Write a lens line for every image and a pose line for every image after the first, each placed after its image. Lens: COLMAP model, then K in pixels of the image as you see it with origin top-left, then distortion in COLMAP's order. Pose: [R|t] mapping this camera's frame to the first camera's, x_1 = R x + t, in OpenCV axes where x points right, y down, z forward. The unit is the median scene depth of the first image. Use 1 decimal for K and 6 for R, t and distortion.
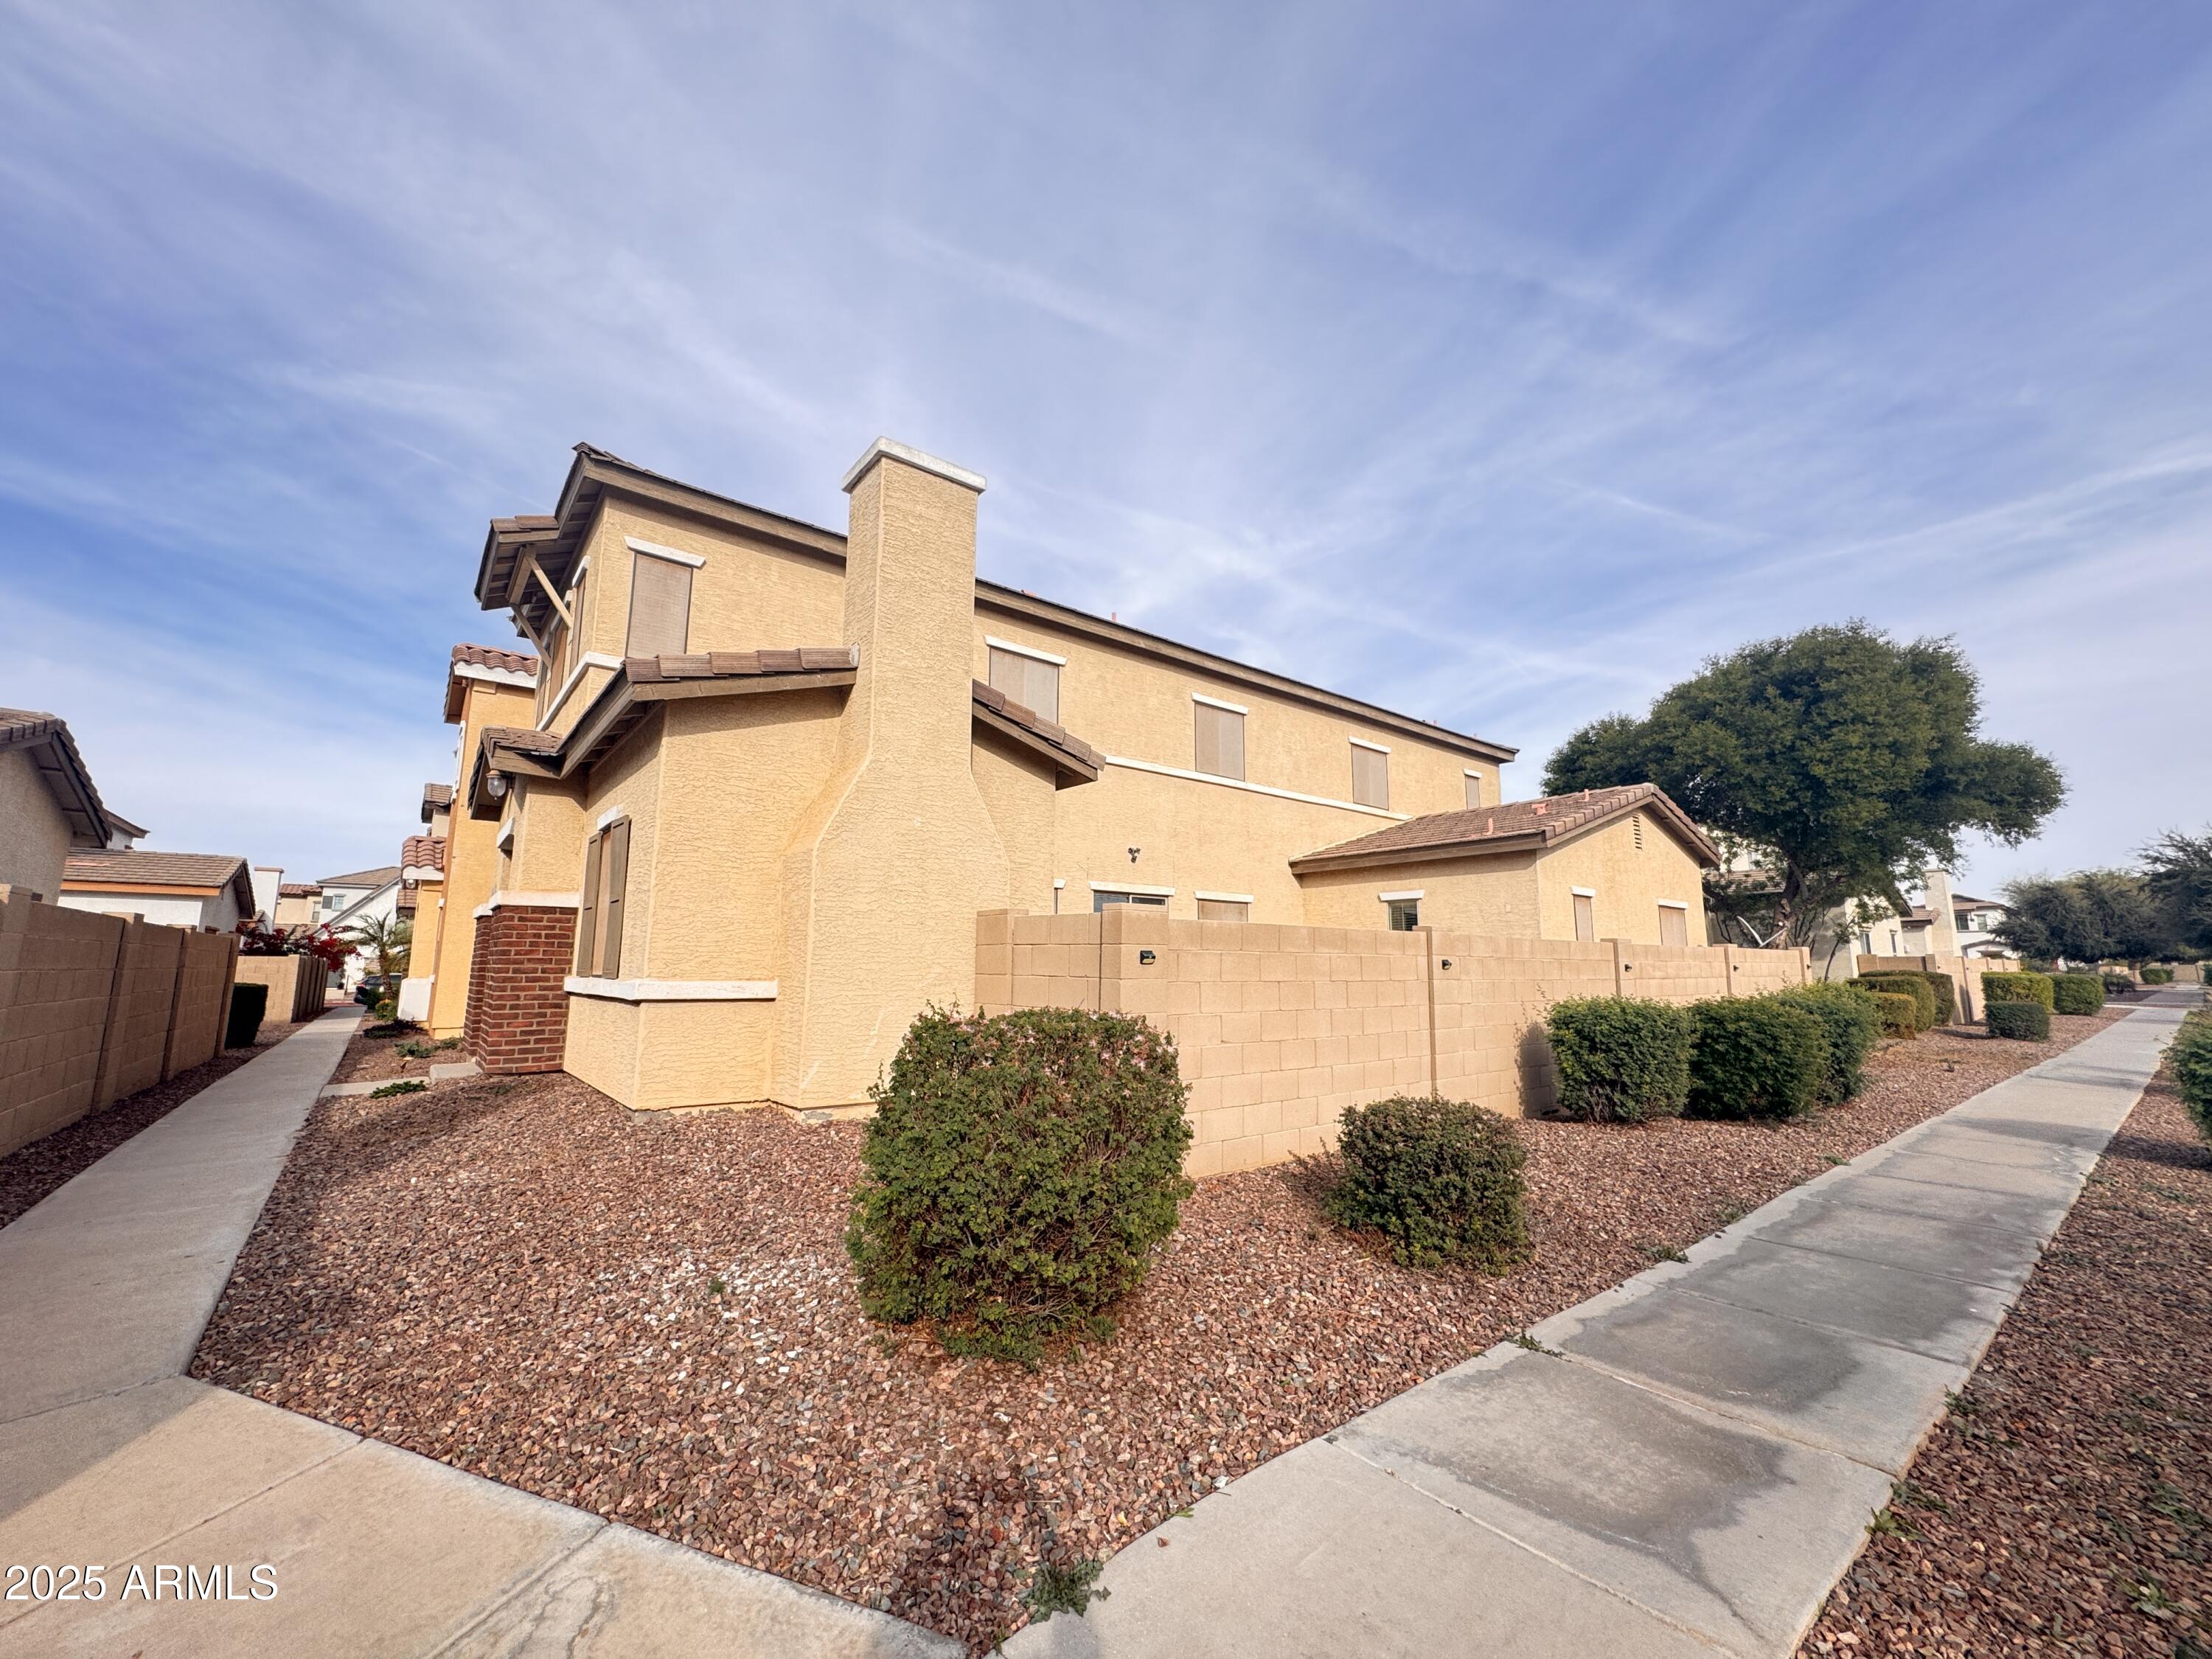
lens RADIAL K [[880.8, 0, 1106.0], [0, 880.8, 829.5], [0, 0, 1]] dist [-0.001630, -0.000087]
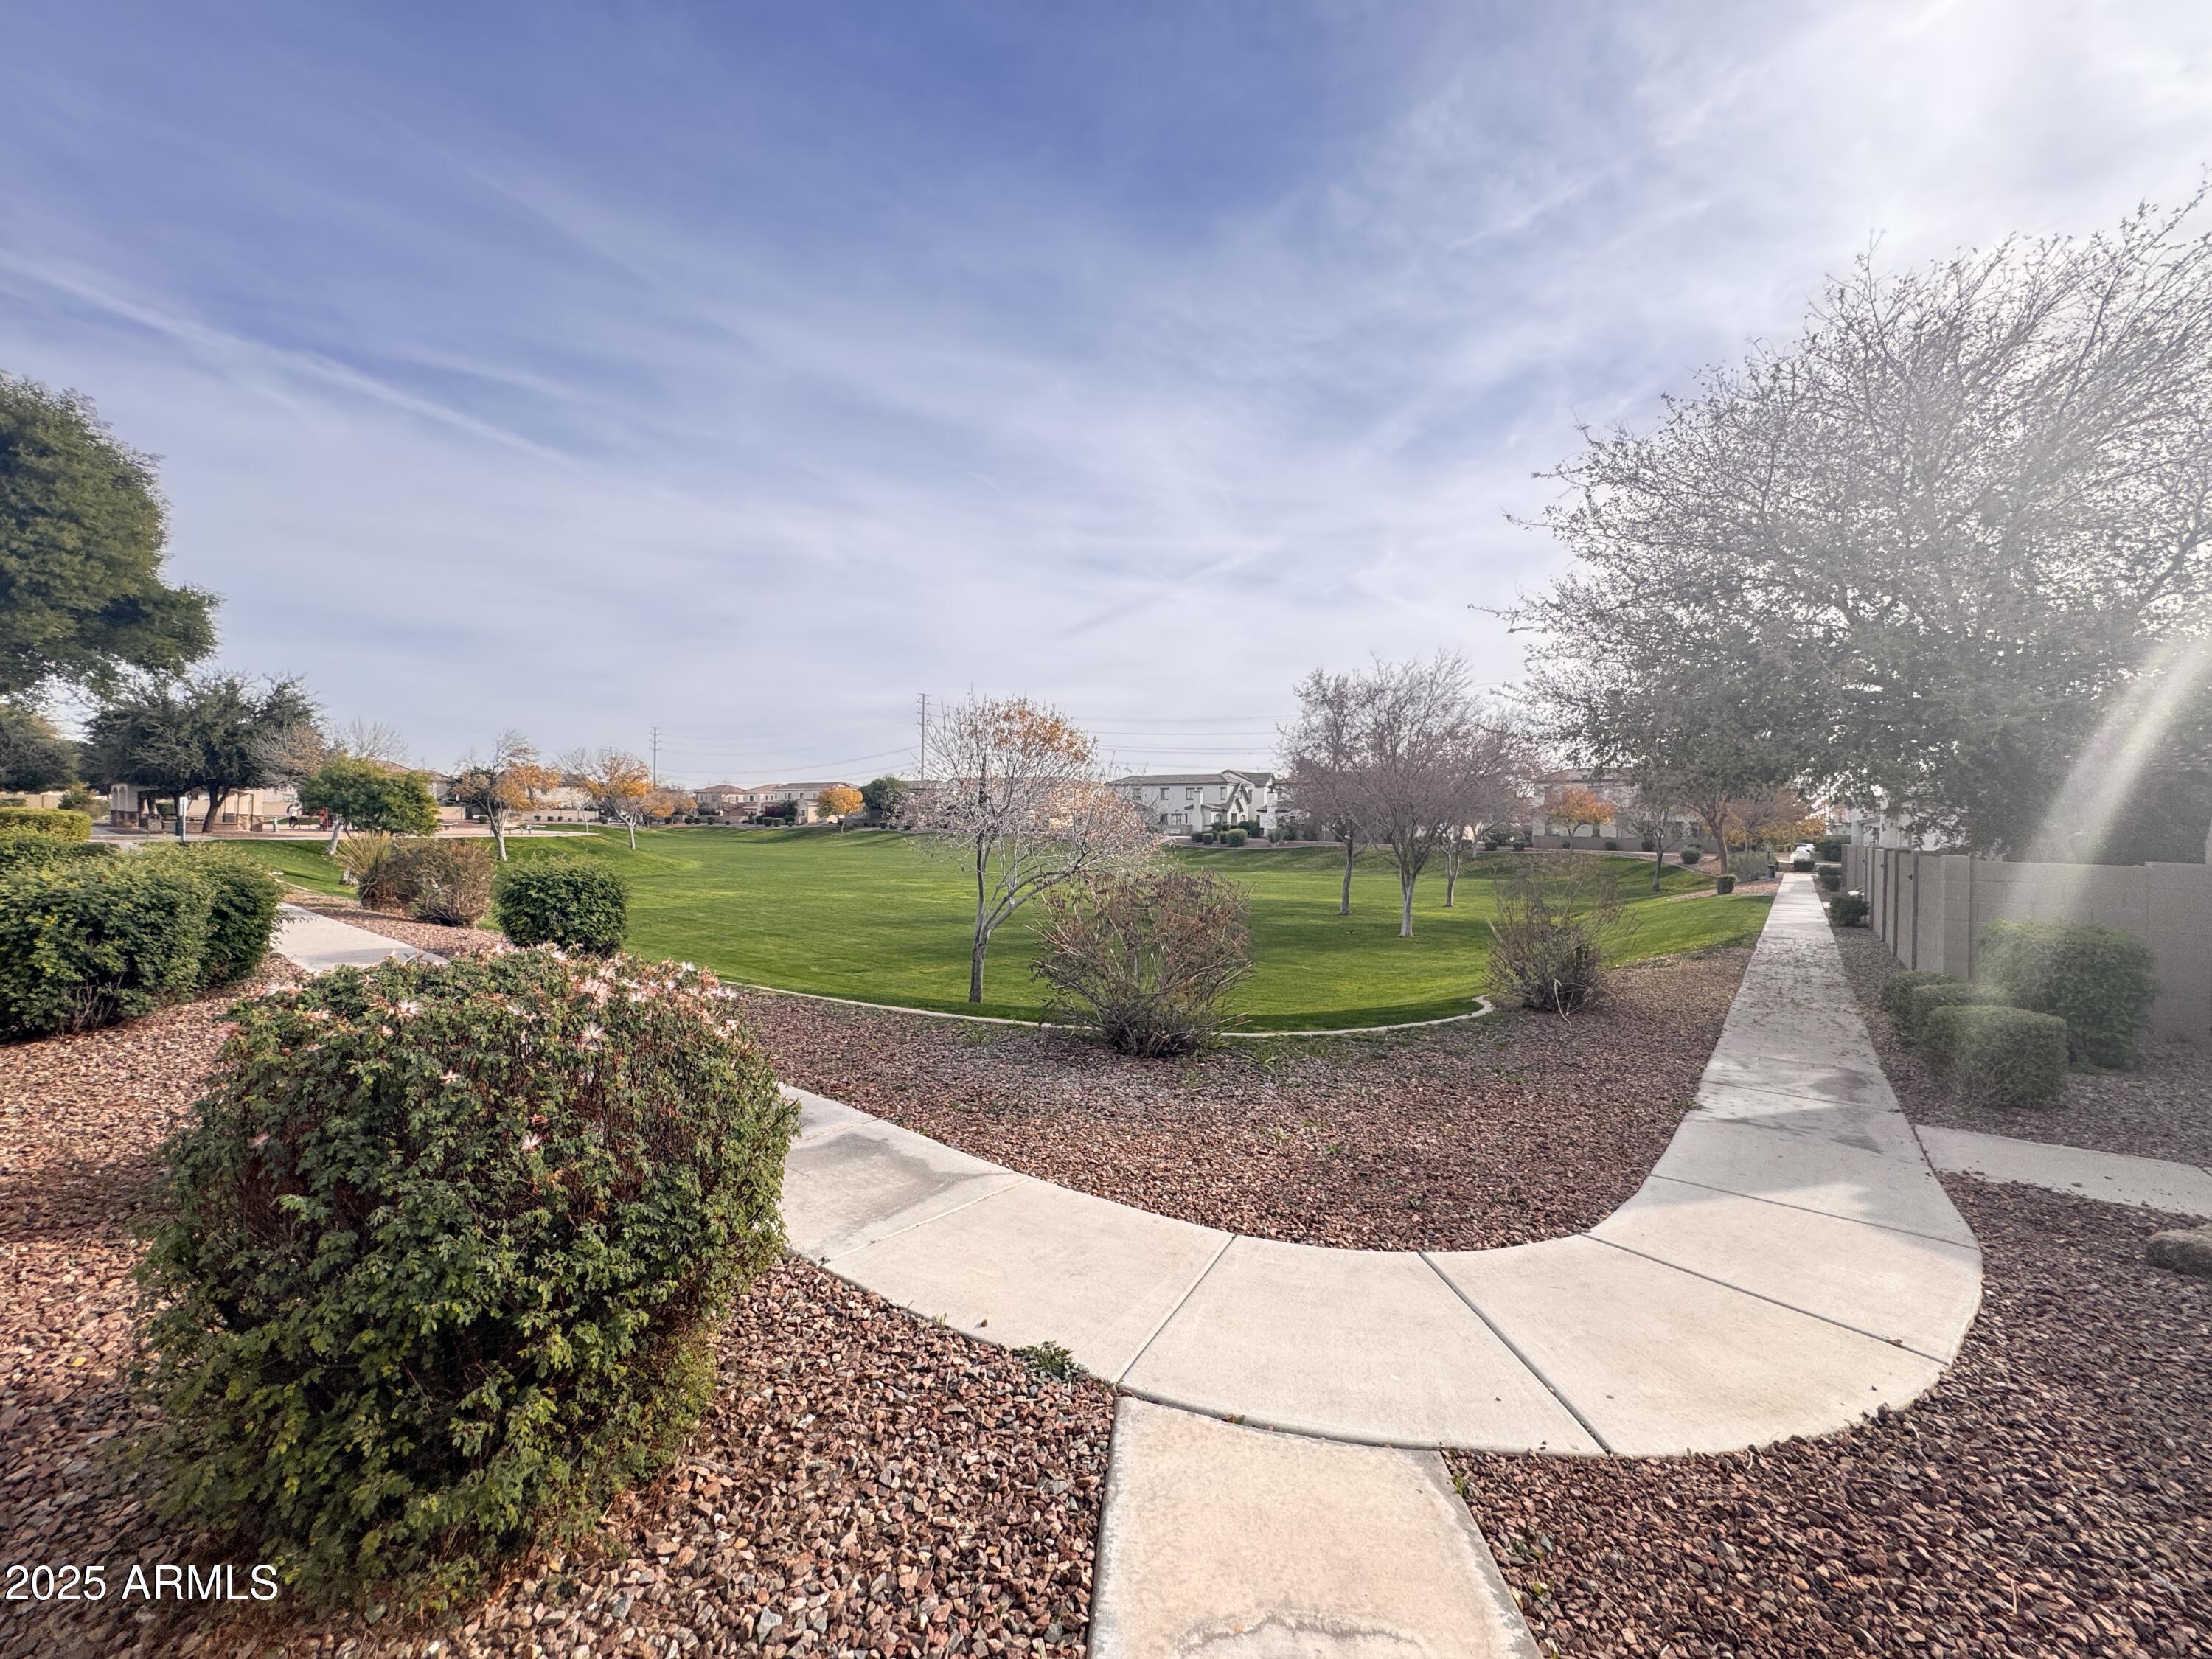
lens RADIAL K [[891.7, 0, 1106.7], [0, 891.7, 786.5], [0, 0, 1]] dist [-0.000566, -0.000089]
pose [[-0.218497, 0.033752, 0.975254, -0.359122], [-0.176142, 0.981622, -0.073435, 0.029681], [-0.959809, -0.187829, -0.208536, 0.355229]]
